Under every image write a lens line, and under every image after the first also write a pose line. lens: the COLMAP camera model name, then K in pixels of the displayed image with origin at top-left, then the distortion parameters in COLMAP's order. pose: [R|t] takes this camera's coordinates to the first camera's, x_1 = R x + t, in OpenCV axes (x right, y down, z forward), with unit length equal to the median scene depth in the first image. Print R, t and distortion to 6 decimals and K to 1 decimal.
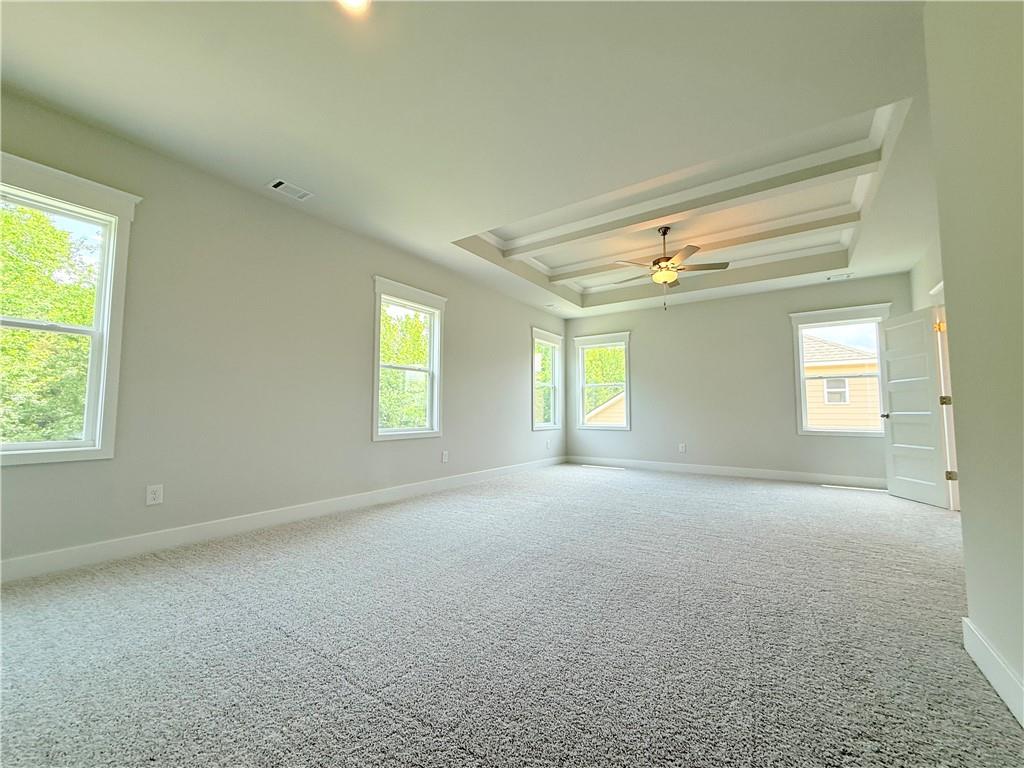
lens RADIAL K [[407.9, 0, 510.6], [0, 407.9, 384.0], [0, 0, 1]] dist [-0.002095, 0.000613]
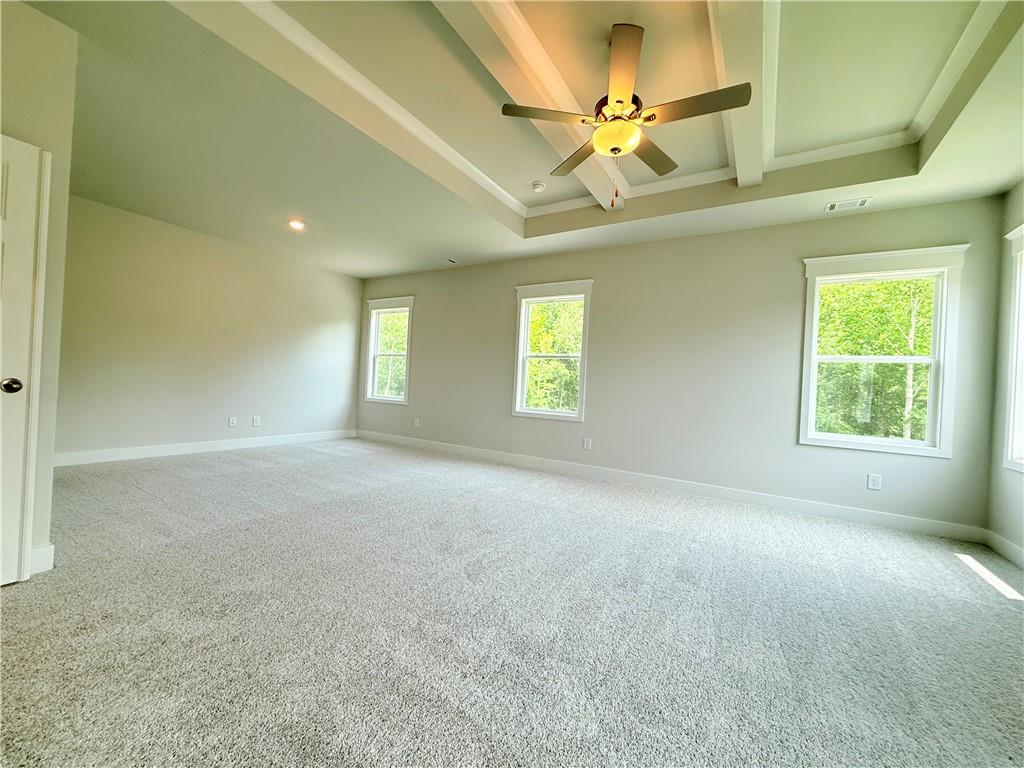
lens RADIAL K [[407.9, 0, 510.6], [0, 407.9, 384.0], [0, 0, 1]] dist [-0.002095, 0.000613]
pose [[0.052522, -0.018782, -0.998443, 0.884061], [0.005969, 0.999811, -0.018494, 0.059514], [0.998602, -0.004988, 0.052624, 0.862102]]
